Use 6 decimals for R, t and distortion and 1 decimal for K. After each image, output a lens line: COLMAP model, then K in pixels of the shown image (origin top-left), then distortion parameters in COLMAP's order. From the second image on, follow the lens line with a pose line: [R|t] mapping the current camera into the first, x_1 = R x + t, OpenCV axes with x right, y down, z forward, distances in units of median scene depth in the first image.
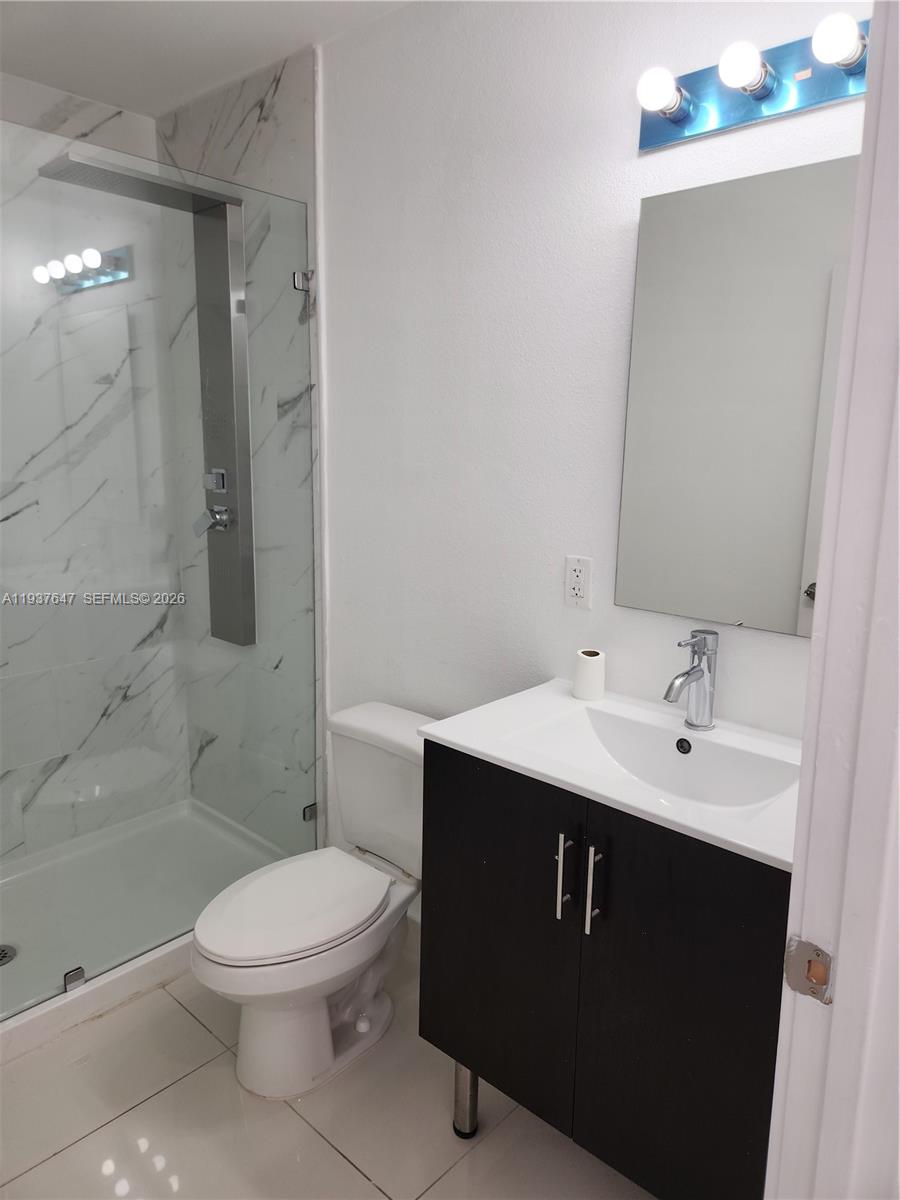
lens RADIAL K [[798.0, 0, 452.9], [0, 798.0, 590.3], [0, 0, 1]] dist [0.043116, -0.053685]
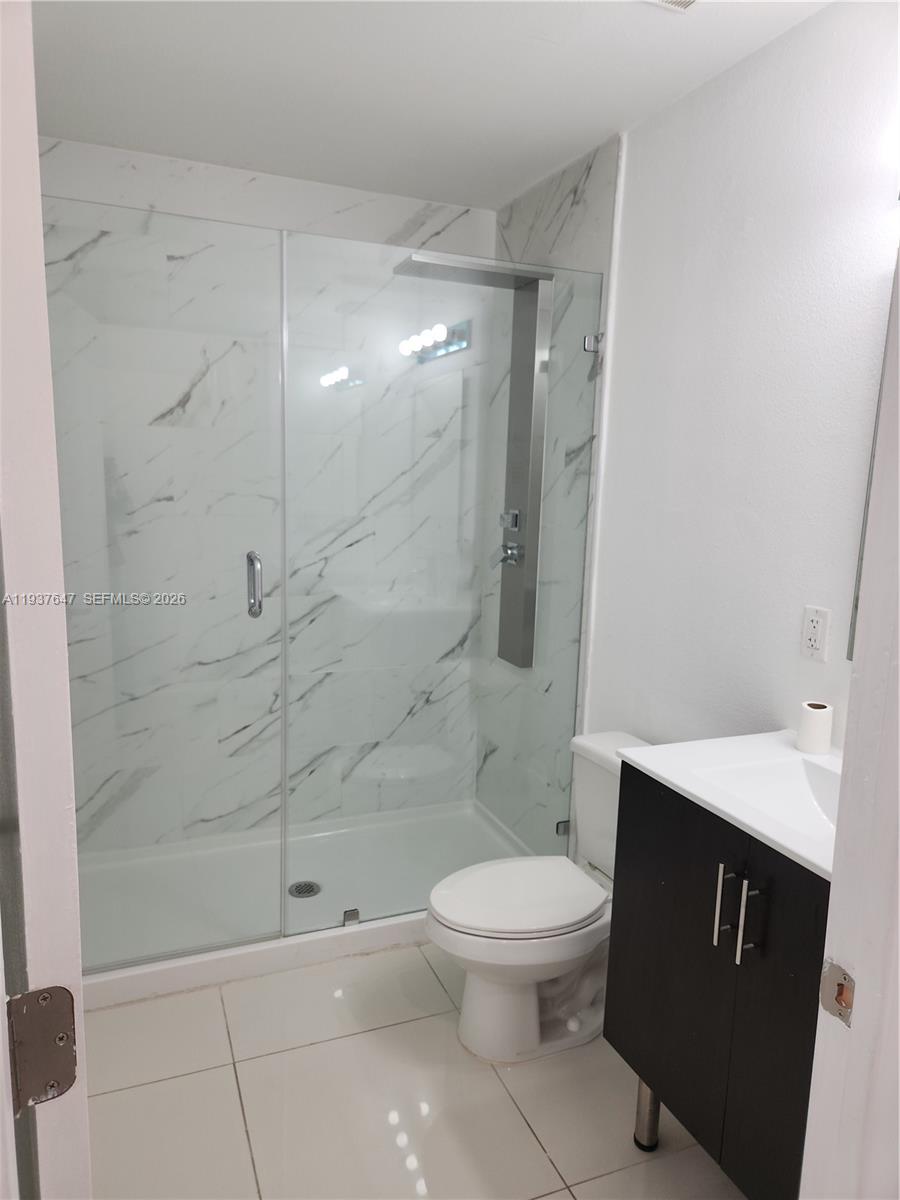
lens RADIAL K [[796.8, 0, 448.8], [0, 796.8, 604.7], [0, 0, 1]] dist [0.005378, -0.005554]
pose [[0.902433, 0.077247, -0.423849, 0.119982], [-0.091959, 0.995660, -0.014332, 0.007474], [0.420902, 0.051911, 0.905620, -0.057867]]
